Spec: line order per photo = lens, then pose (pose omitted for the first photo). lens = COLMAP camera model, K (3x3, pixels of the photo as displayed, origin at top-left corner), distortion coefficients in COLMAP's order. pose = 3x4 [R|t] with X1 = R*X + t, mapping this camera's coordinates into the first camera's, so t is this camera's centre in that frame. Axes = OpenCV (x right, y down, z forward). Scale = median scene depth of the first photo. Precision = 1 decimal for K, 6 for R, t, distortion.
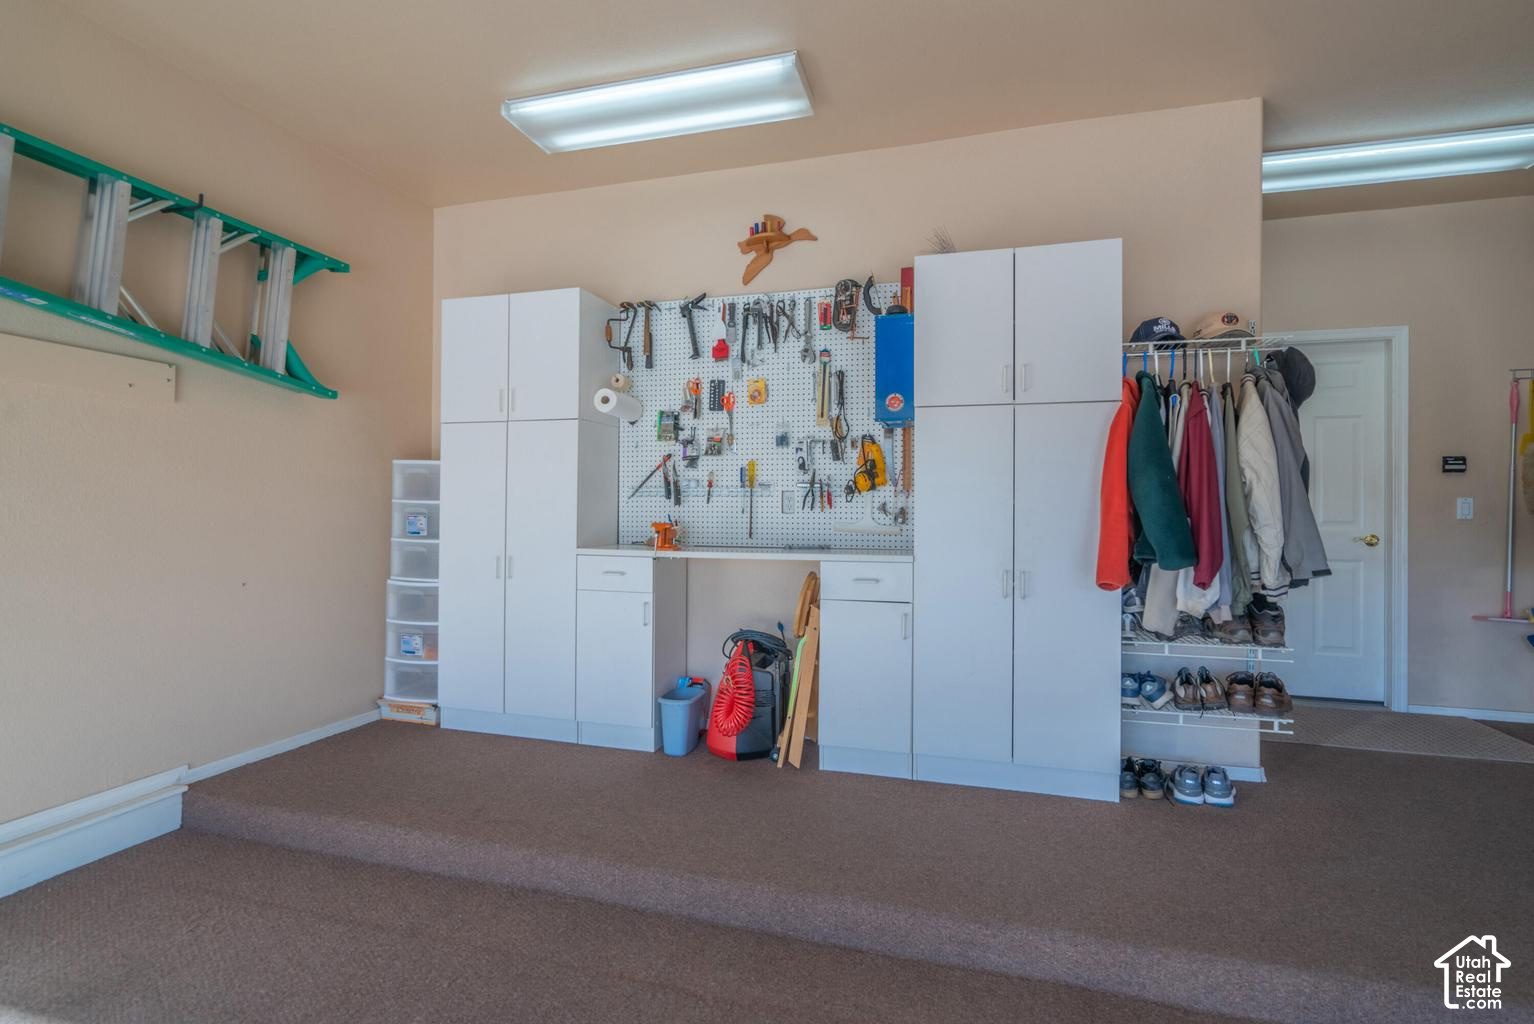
lens RADIAL K [[744.9, 0, 765.2], [0, 744.9, 502.6], [0, 0, 1]] dist [0.001030, 0.000234]
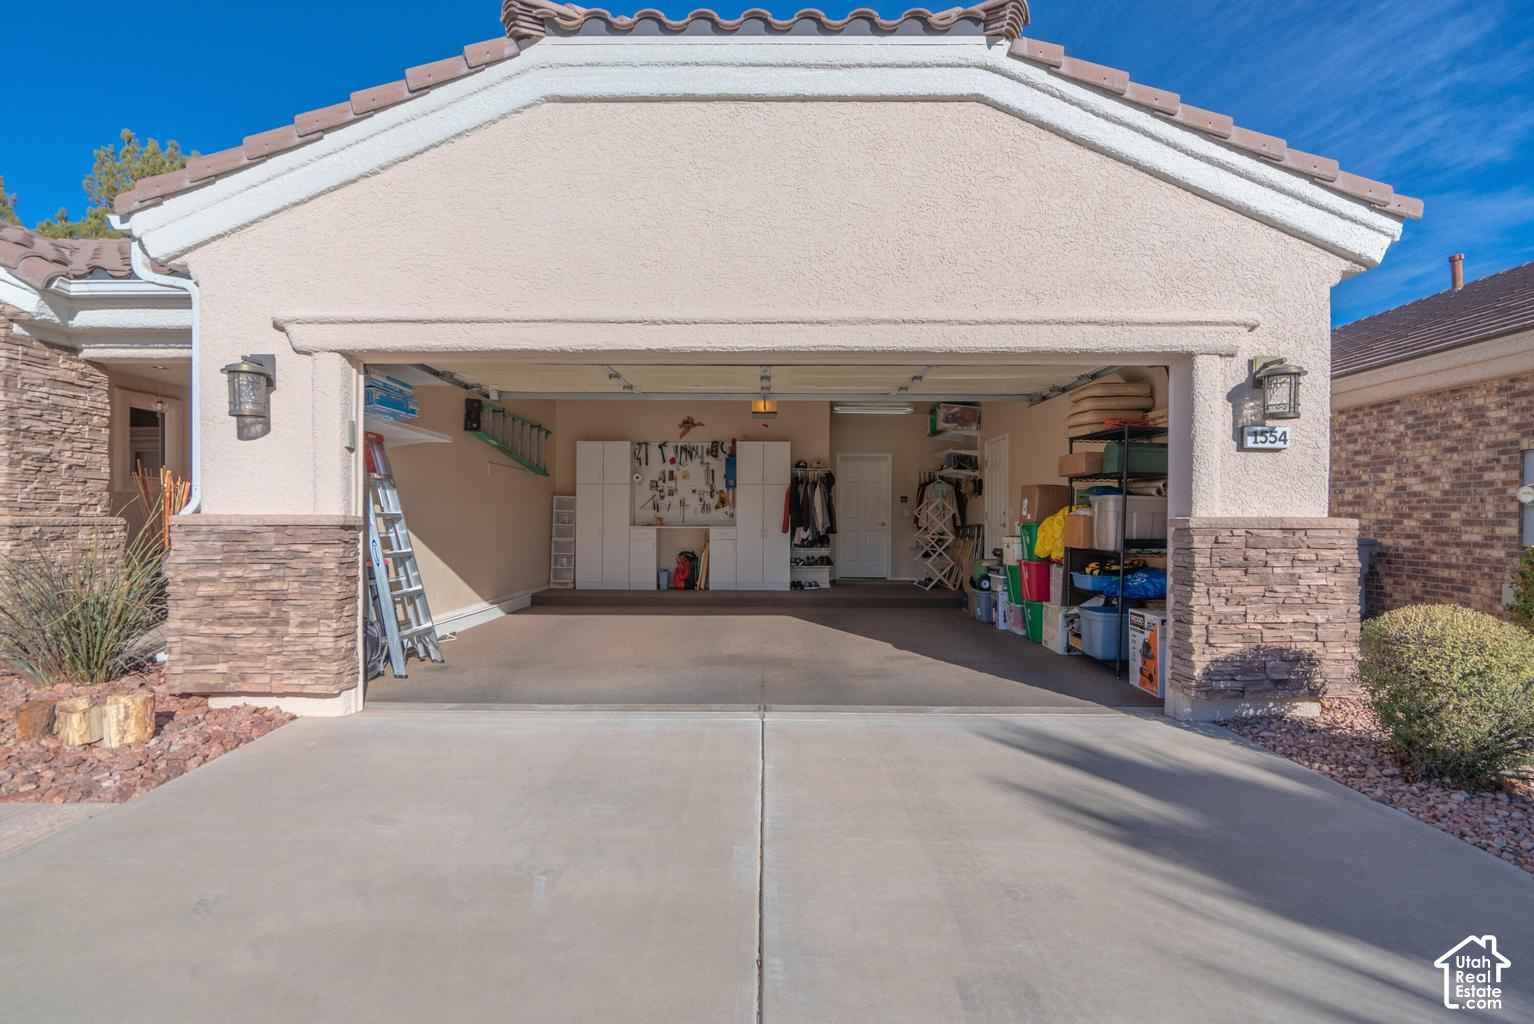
lens RADIAL K [[744.9, 0, 765.2], [0, 744.9, 502.6], [0, 0, 1]] dist [0.001030, 0.000234]
pose [[0.960352, 0.004210, 0.278760, -0.565142], [-0.001744, 0.999957, -0.009095, -0.008500], [-0.278786, 0.008248, 0.960318, -2.093966]]
